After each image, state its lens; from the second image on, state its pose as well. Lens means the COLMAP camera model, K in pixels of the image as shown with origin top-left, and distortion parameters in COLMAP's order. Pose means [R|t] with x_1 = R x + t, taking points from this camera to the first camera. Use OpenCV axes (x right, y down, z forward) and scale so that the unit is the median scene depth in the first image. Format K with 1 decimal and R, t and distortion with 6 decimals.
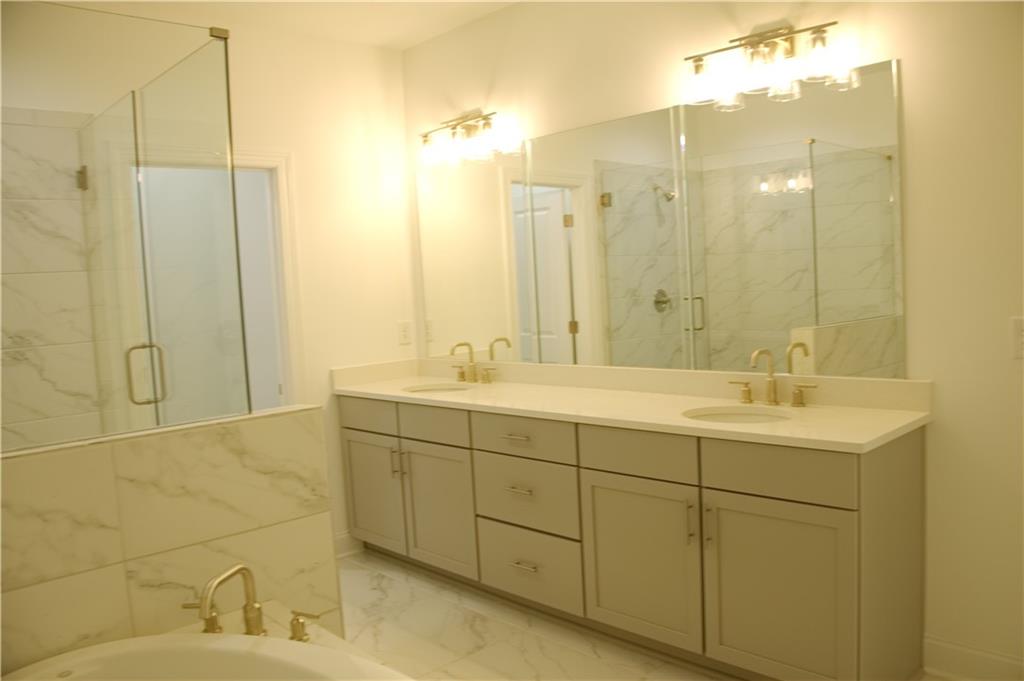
lens RADIAL K [[824.3, 0, 512.0], [0, 824.3, 340.5], [0, 0, 1]] dist [-0.006323, -0.002764]
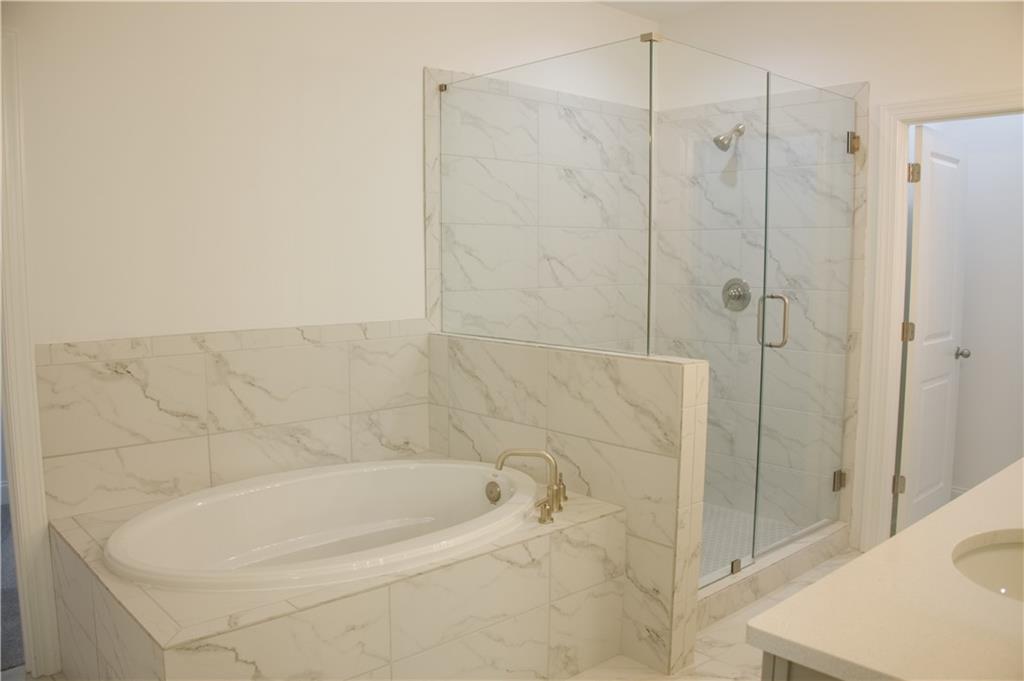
lens RADIAL K [[830.9, 0, 512.0], [0, 830.9, 340.5], [0, 0, 1]] dist [-0.083902, -0.005481]
pose [[0.007375, 0.156897, -0.987587, 0.847956], [-0.075358, 0.984893, 0.155907, -0.102387], [0.997129, 0.073273, 0.019087, 0.772380]]
